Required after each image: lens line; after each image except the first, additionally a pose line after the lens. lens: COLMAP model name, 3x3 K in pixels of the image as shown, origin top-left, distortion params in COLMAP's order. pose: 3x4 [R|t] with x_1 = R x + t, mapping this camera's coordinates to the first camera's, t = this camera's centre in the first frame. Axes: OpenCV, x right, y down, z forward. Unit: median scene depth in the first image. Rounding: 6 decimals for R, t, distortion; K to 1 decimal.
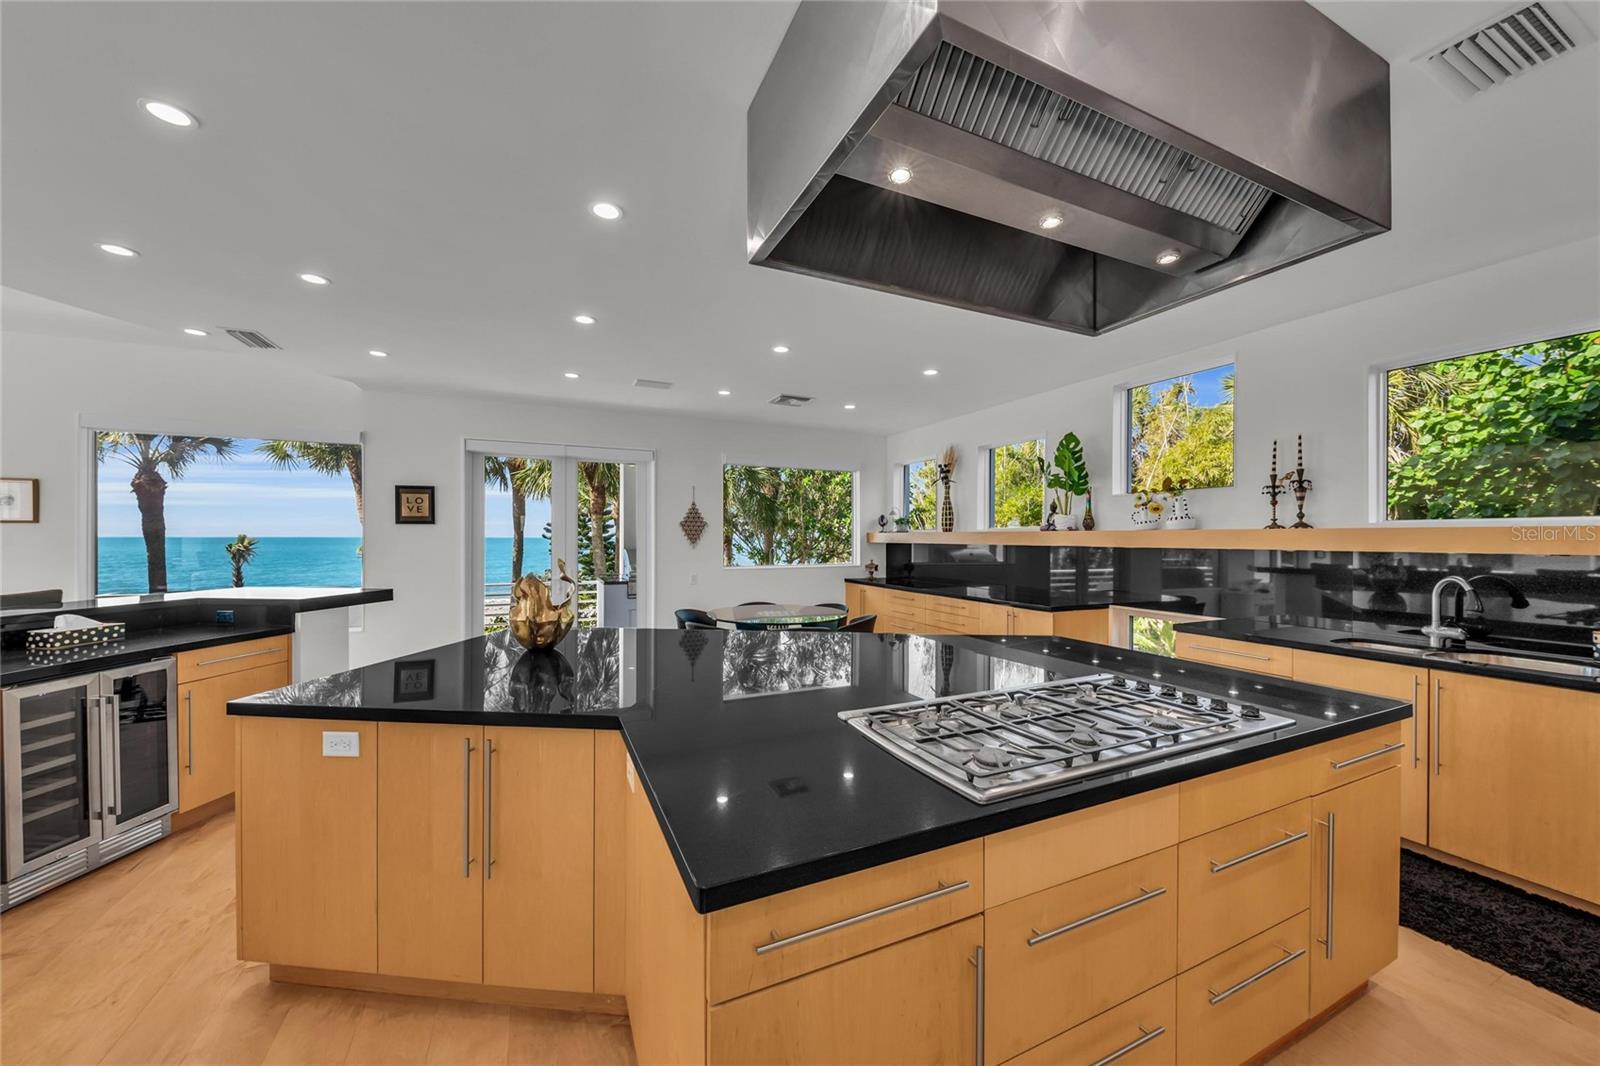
lens RADIAL K [[569.6, 0, 800.0], [0, 569.6, 533.0], [0, 0, 1]] dist [-0.011894, -0.000227]
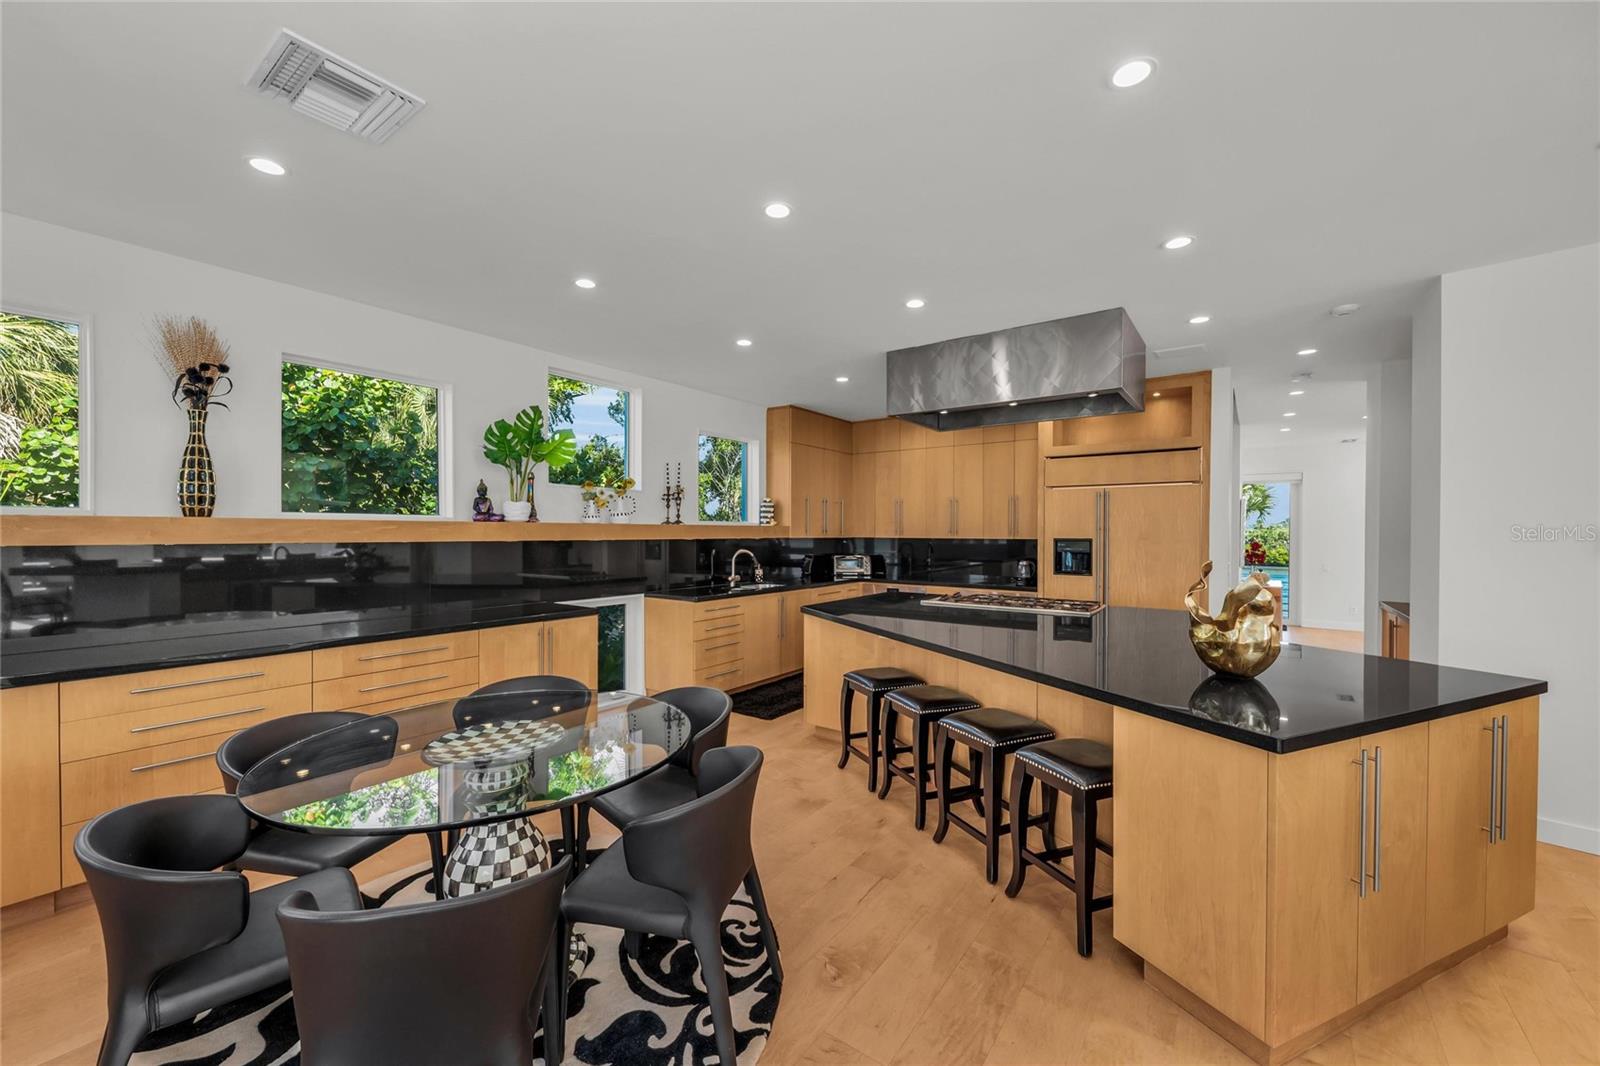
lens RADIAL K [[619.9, 0, 800.0], [0, 619.9, 533.0], [0, 0, 1]] dist [0.000408, 0.000114]
pose [[-0.499257, -0.008929, 0.866408, -0.687885], [-0.013382, 0.999907, 0.002594, 0.005820], [-0.866351, -0.010299, -0.499330, 1.493563]]
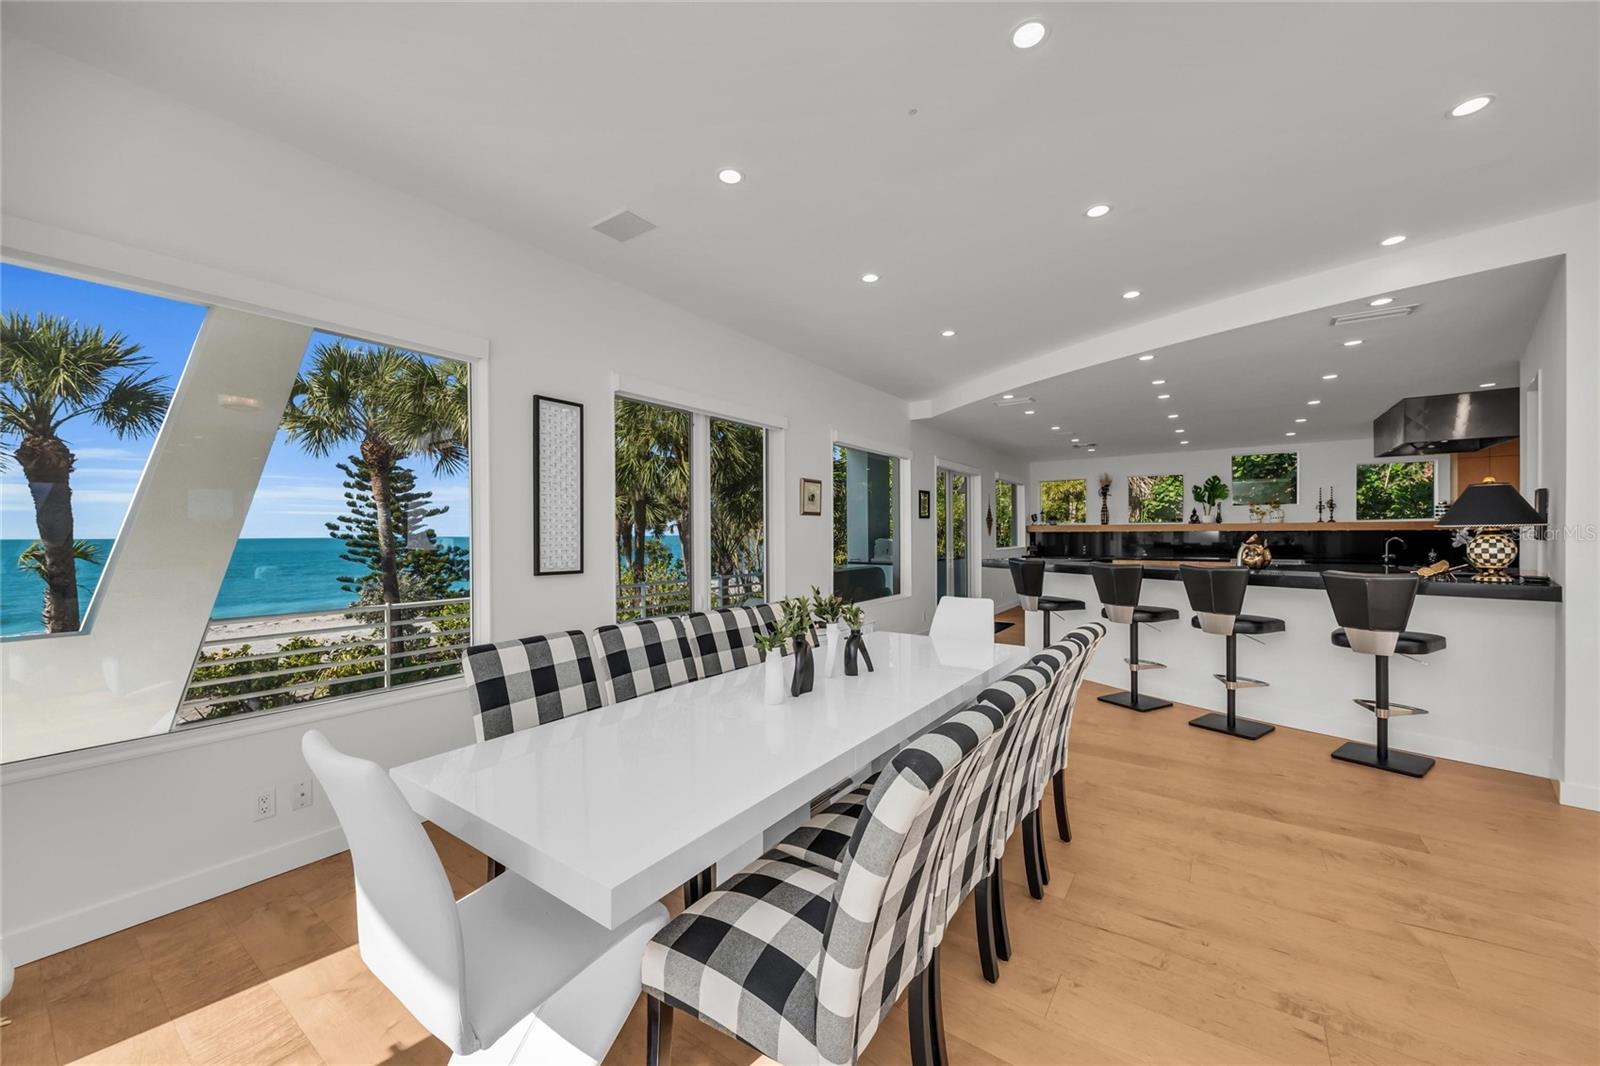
lens RADIAL K [[593.0, 0, 800.0], [0, 593.0, 533.0], [0, 0, 1]] dist [-0.001599, -0.000368]
pose [[0.868149, -0.010445, 0.496194, -2.531478], [0.004951, 0.999911, 0.012387, -0.003857], [-0.496279, -0.008297, 0.868124, -0.156841]]
